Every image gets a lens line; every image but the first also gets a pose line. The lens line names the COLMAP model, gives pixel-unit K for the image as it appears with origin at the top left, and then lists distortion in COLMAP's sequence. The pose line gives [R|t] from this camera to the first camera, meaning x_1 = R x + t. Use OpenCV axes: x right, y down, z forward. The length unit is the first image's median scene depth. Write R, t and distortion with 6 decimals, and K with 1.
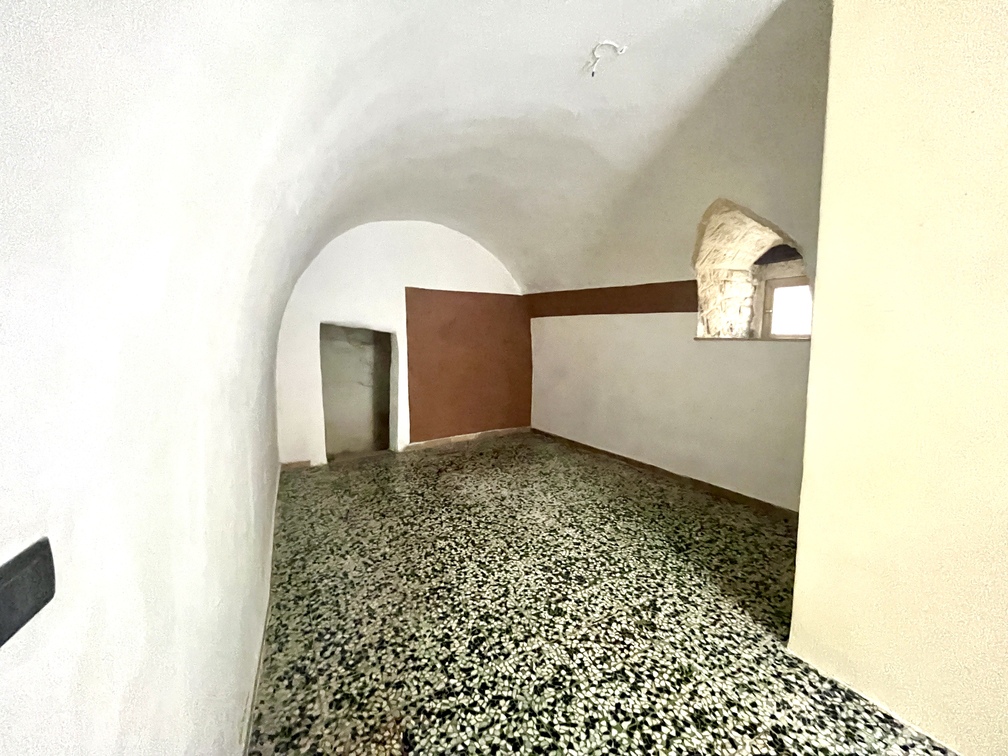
lens RADIAL K [[410.9, 0, 502.9], [0, 410.9, 380.3], [0, 0, 1]] dist [-0.002405, 0.000033]
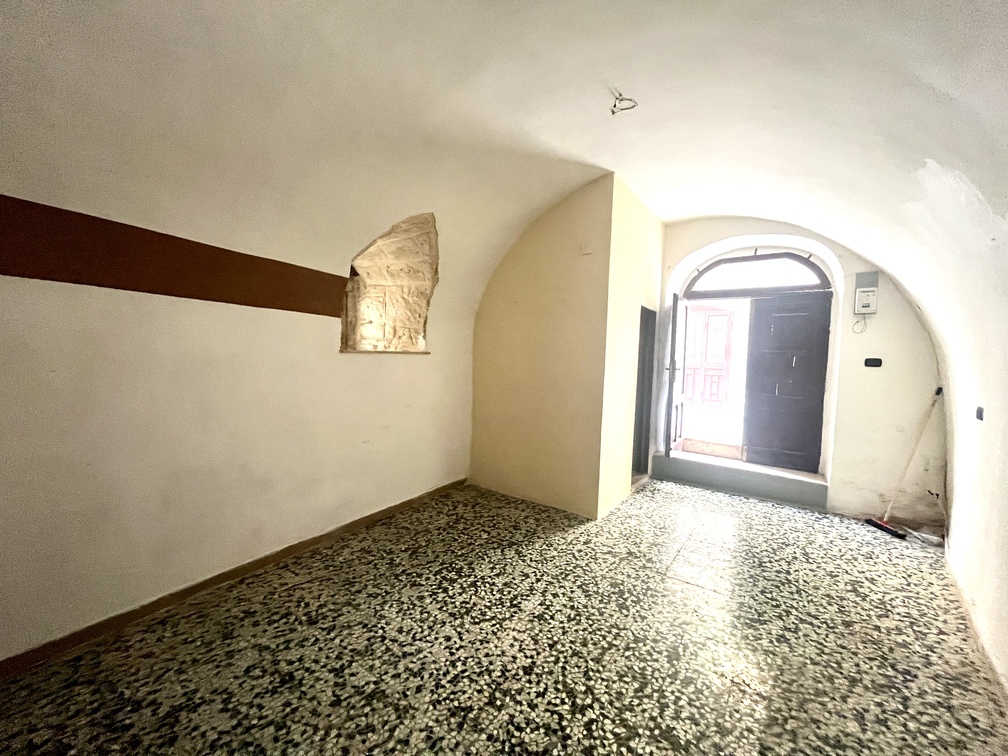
lens RADIAL K [[410.9, 0, 503.5], [0, 410.9, 381.1], [0, 0, 1]] dist [-0.002405, 0.000033]
pose [[-0.439718, -0.078245, 0.894721, -0.526644], [0.065858, 0.990707, 0.119006, -0.162226], [-0.895718, 0.111254, -0.430478, 1.473094]]
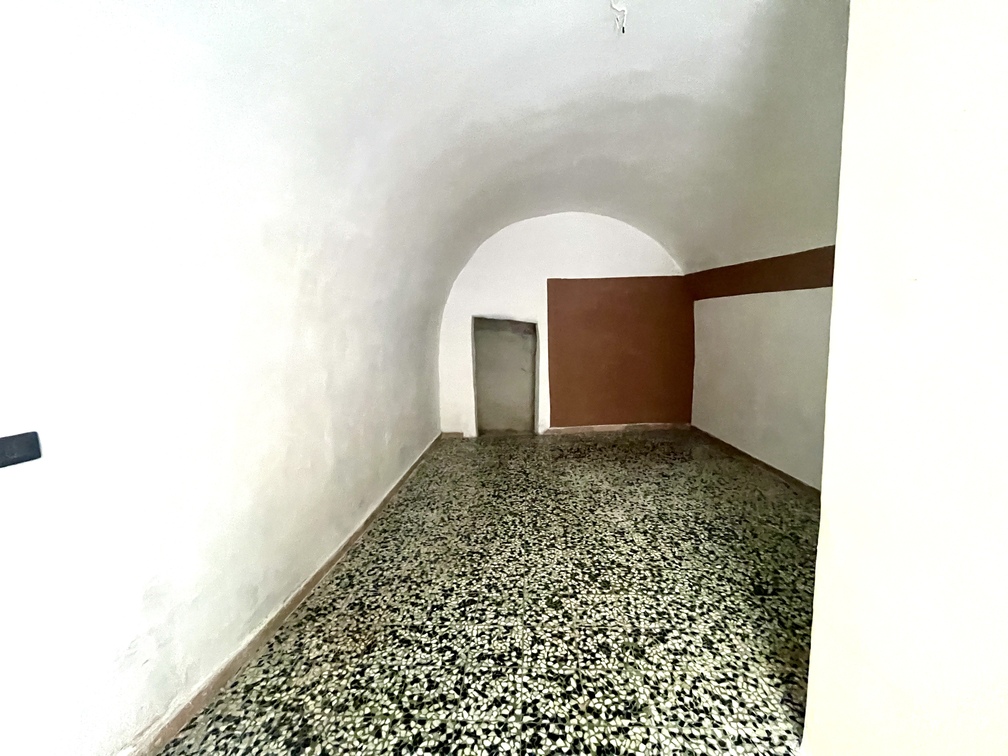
lens RADIAL K [[410.9, 0, 501.2], [0, 410.9, 379.3], [0, 0, 1]] dist [-0.002405, 0.000033]
pose [[0.847871, 0.042901, -0.528465, 0.412617], [-0.026850, 0.998916, 0.038014, -0.012841], [0.529523, -0.018042, 0.848104, 0.074498]]
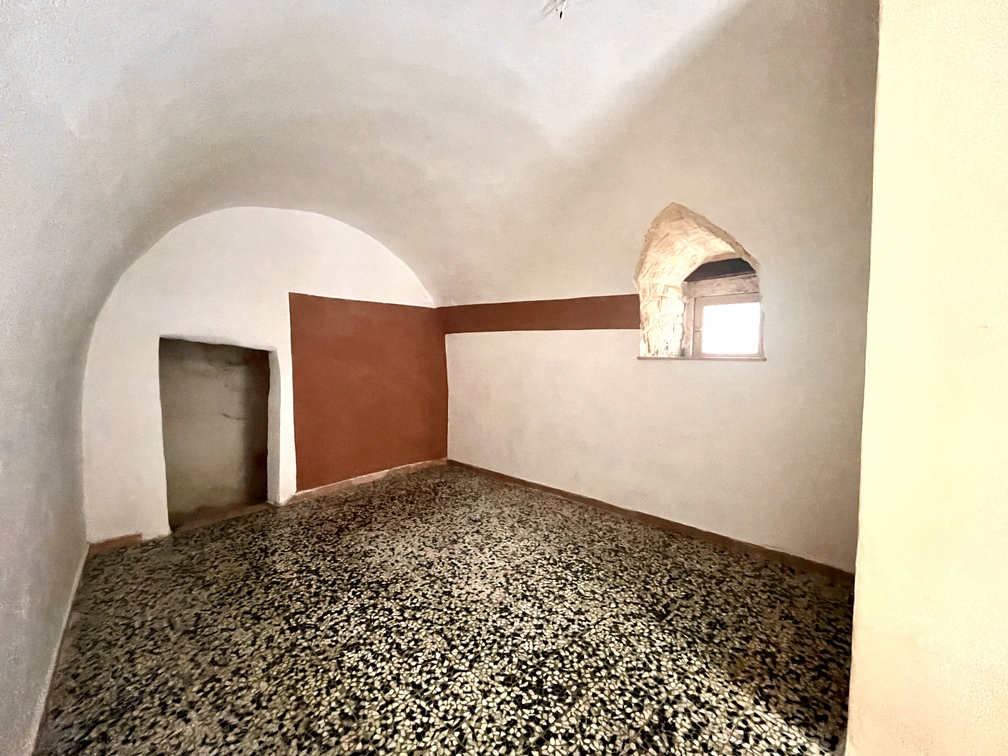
lens RADIAL K [[410.9, 0, 503.3], [0, 410.9, 380.8], [0, 0, 1]] dist [-0.002405, 0.000033]
pose [[0.968453, -0.016474, 0.248649, -0.069662], [0.026440, 0.998973, -0.036797, -0.034972], [-0.247788, 0.042211, 0.967894, 0.266193]]
